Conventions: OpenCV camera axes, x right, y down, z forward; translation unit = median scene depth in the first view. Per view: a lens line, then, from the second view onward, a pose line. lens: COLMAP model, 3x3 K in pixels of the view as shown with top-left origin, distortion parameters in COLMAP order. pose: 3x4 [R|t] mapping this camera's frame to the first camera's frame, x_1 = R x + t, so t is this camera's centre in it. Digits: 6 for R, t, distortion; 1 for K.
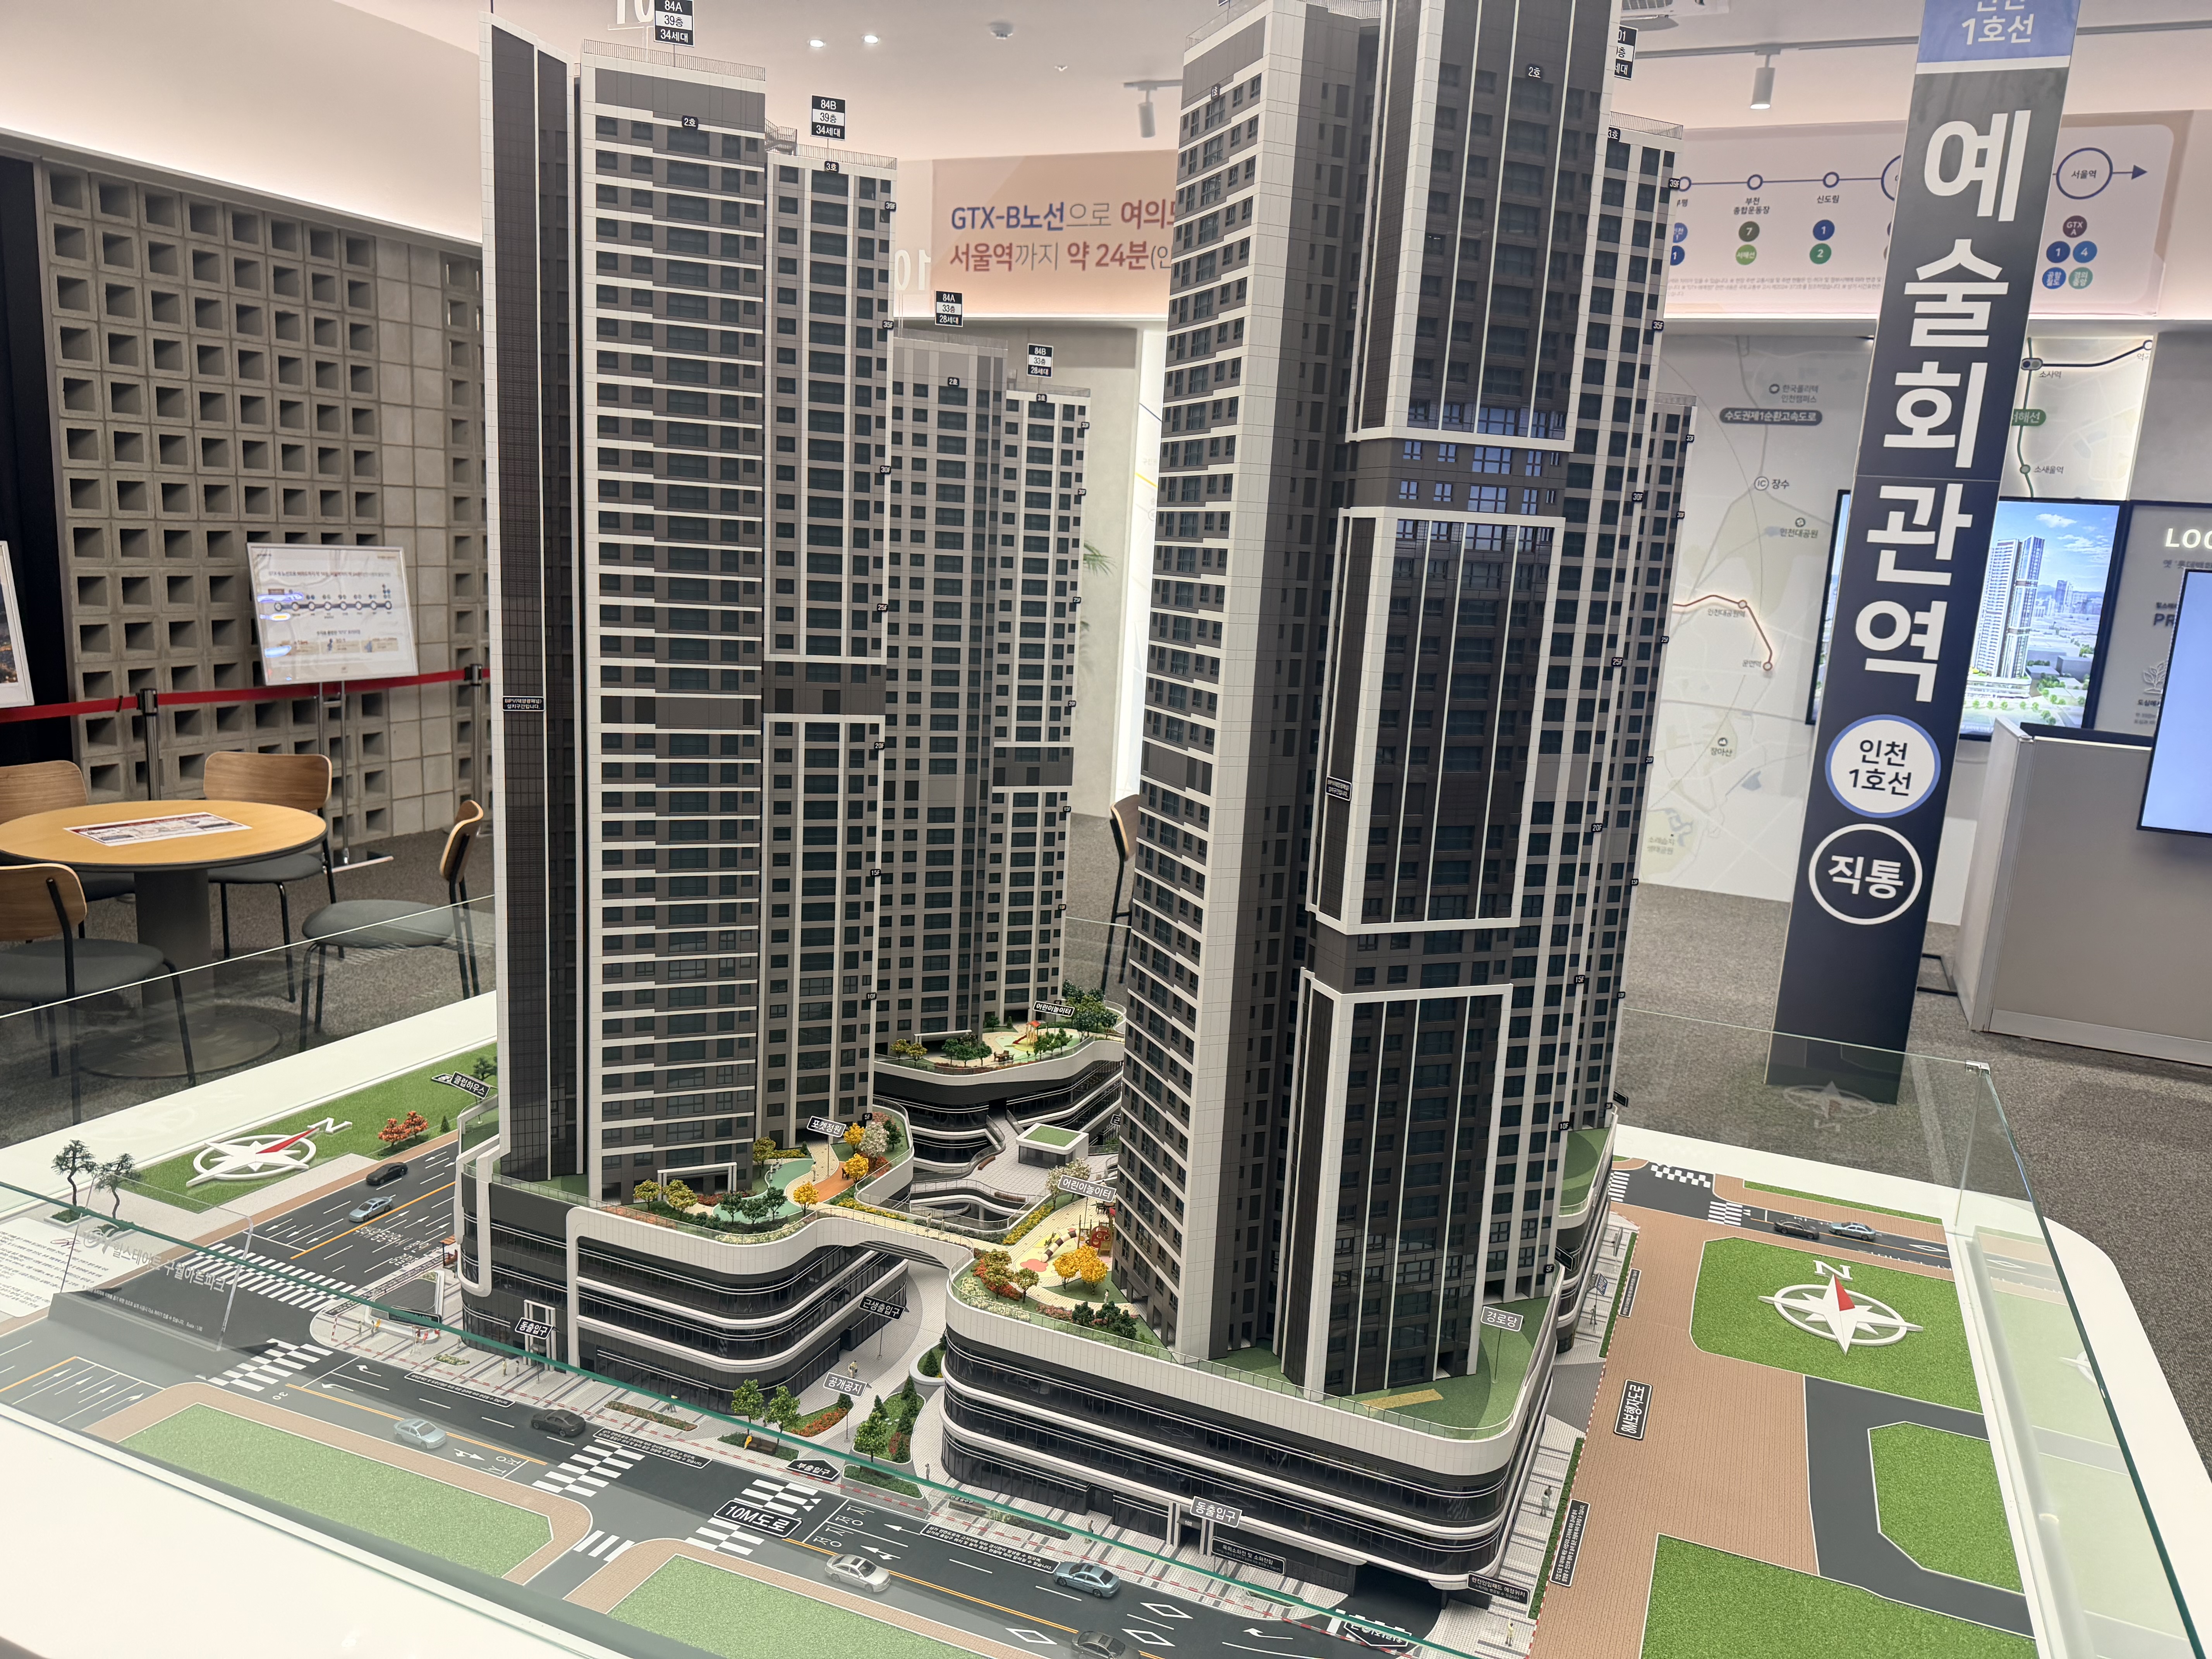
lens RADIAL K [[1579.1, 0, 1108.6], [0, 1579.1, 823.2], [0, 0, 1]] dist [0.007535, -0.007392]
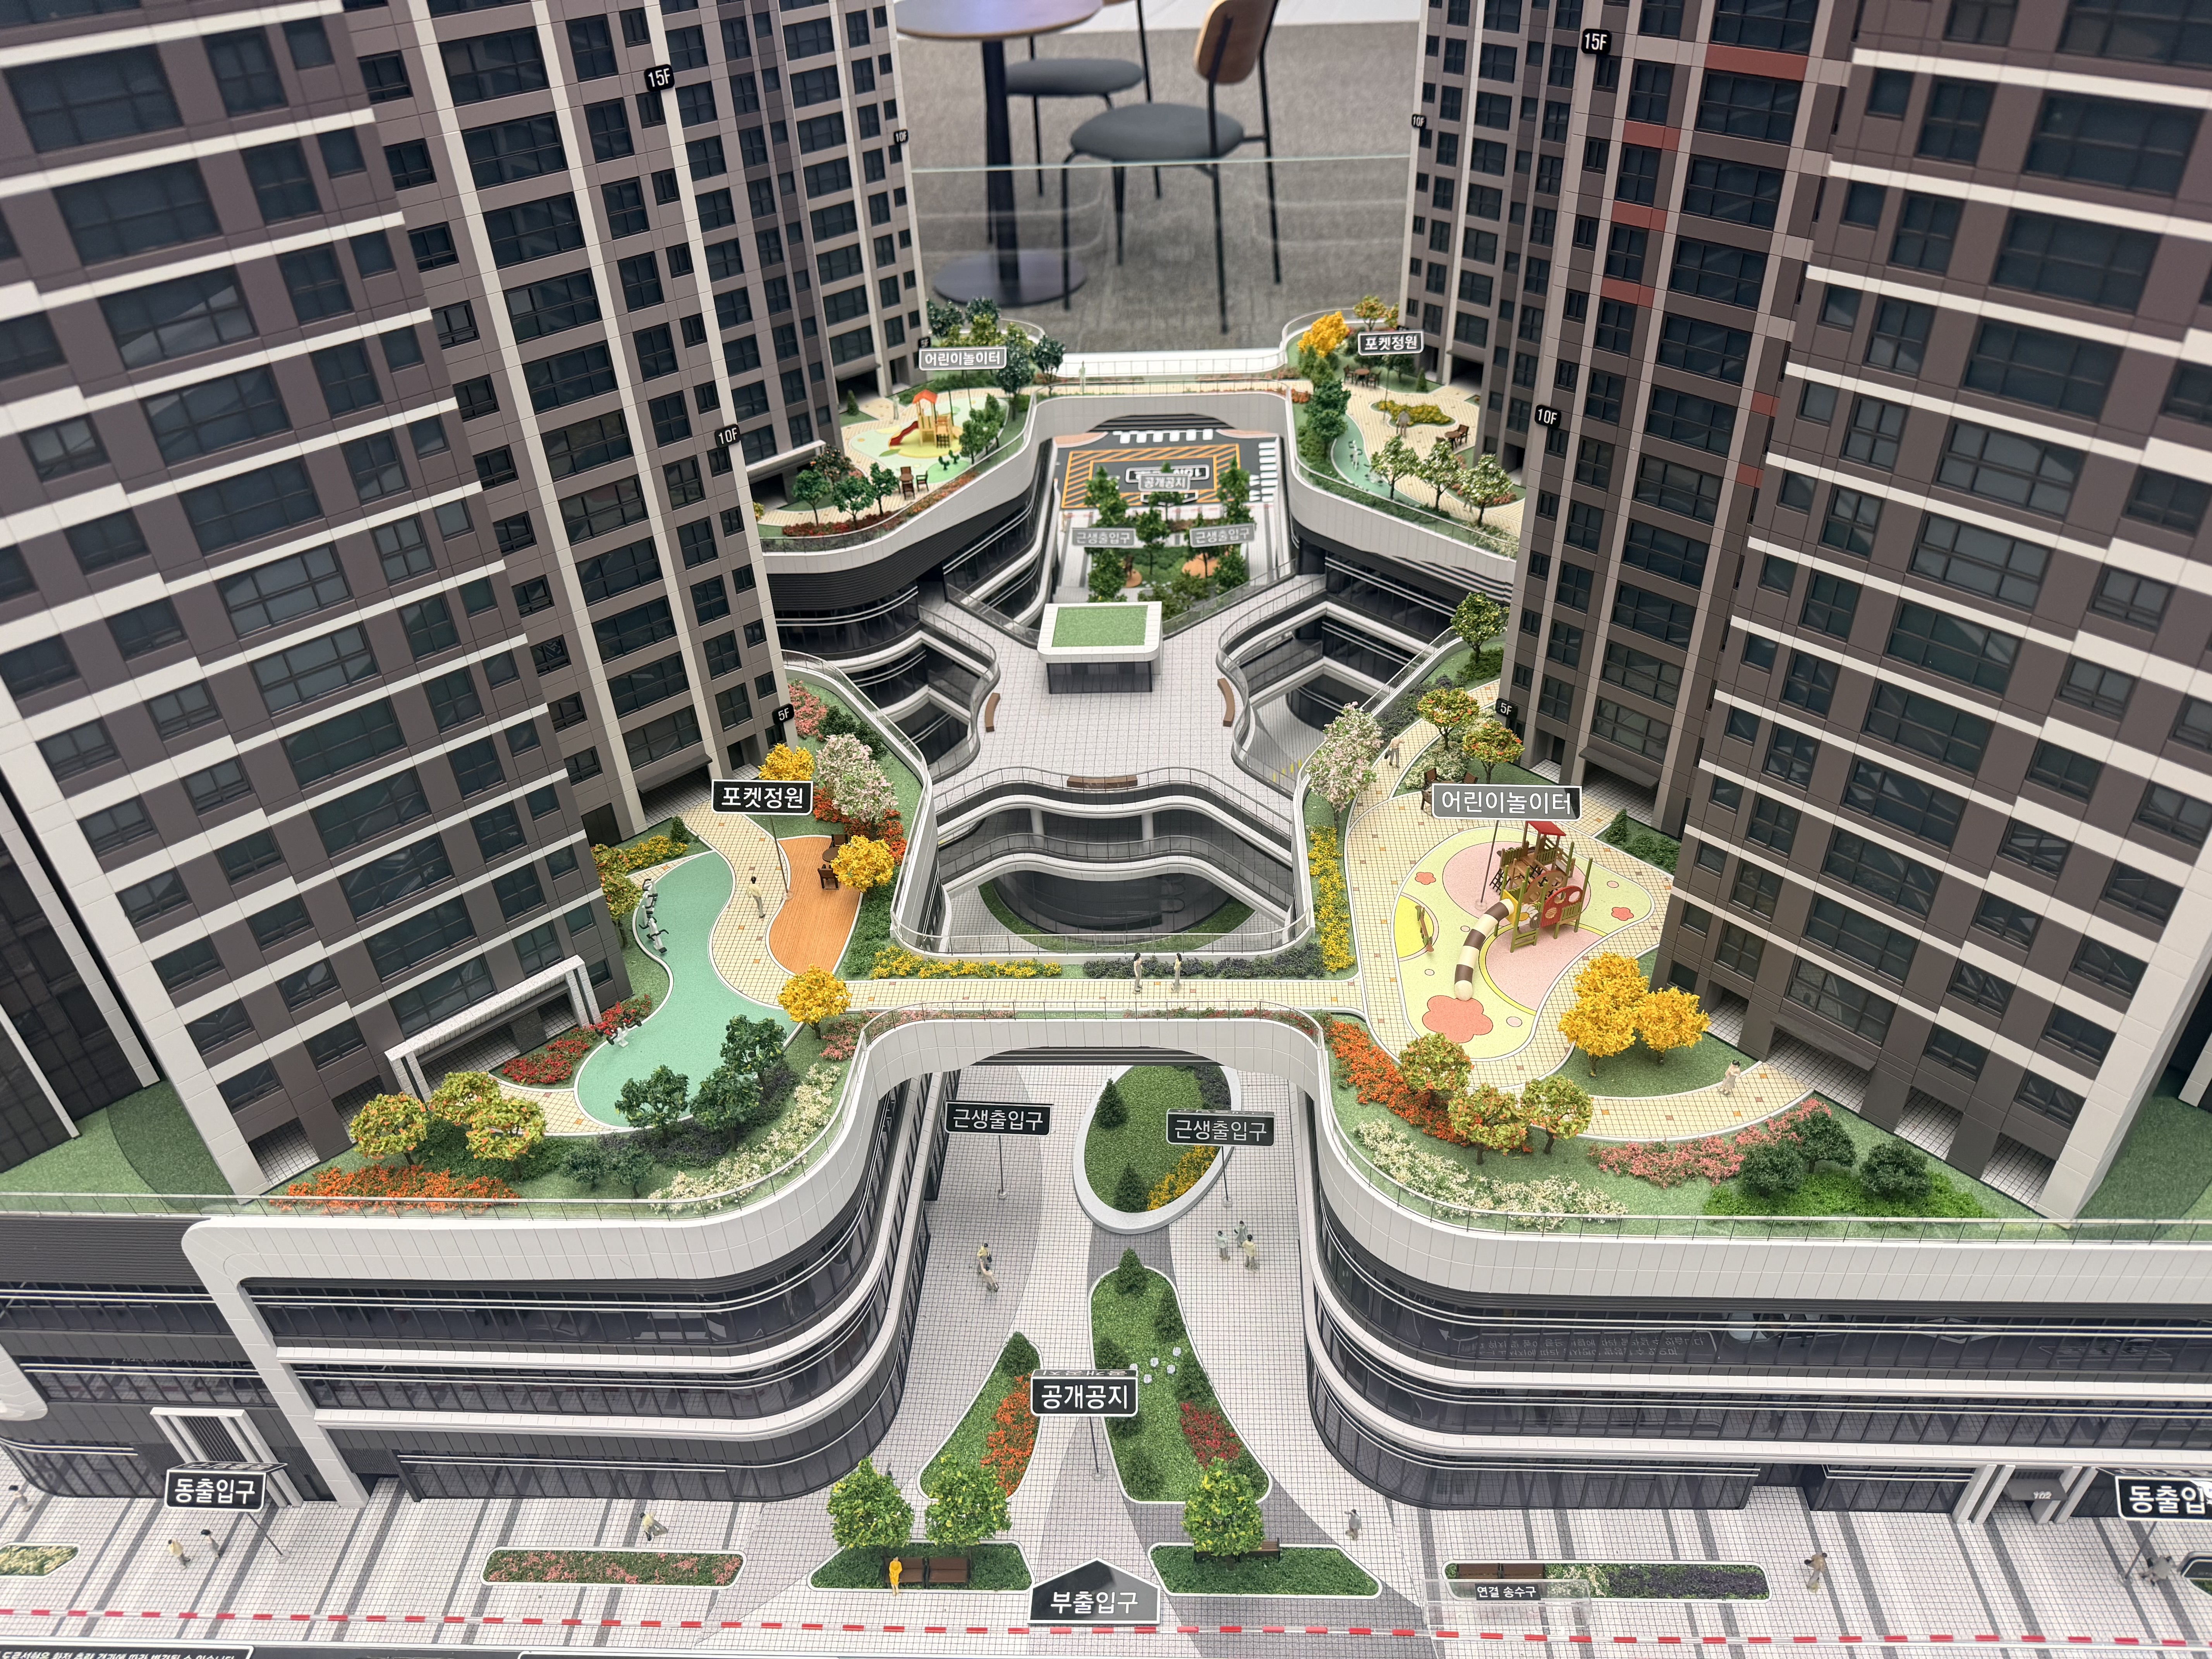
lens RADIAL K [[1579.1, 0, 1106.1], [0, 1579.1, 871.7], [0, 0, 1]] dist [0.007535, -0.007392]
pose [[0.928118, -0.290996, 0.232203, -0.187484], [0.149510, 0.862558, 0.483363, 0.028442], [-0.340946, -0.413901, 0.844063, 0.600876]]
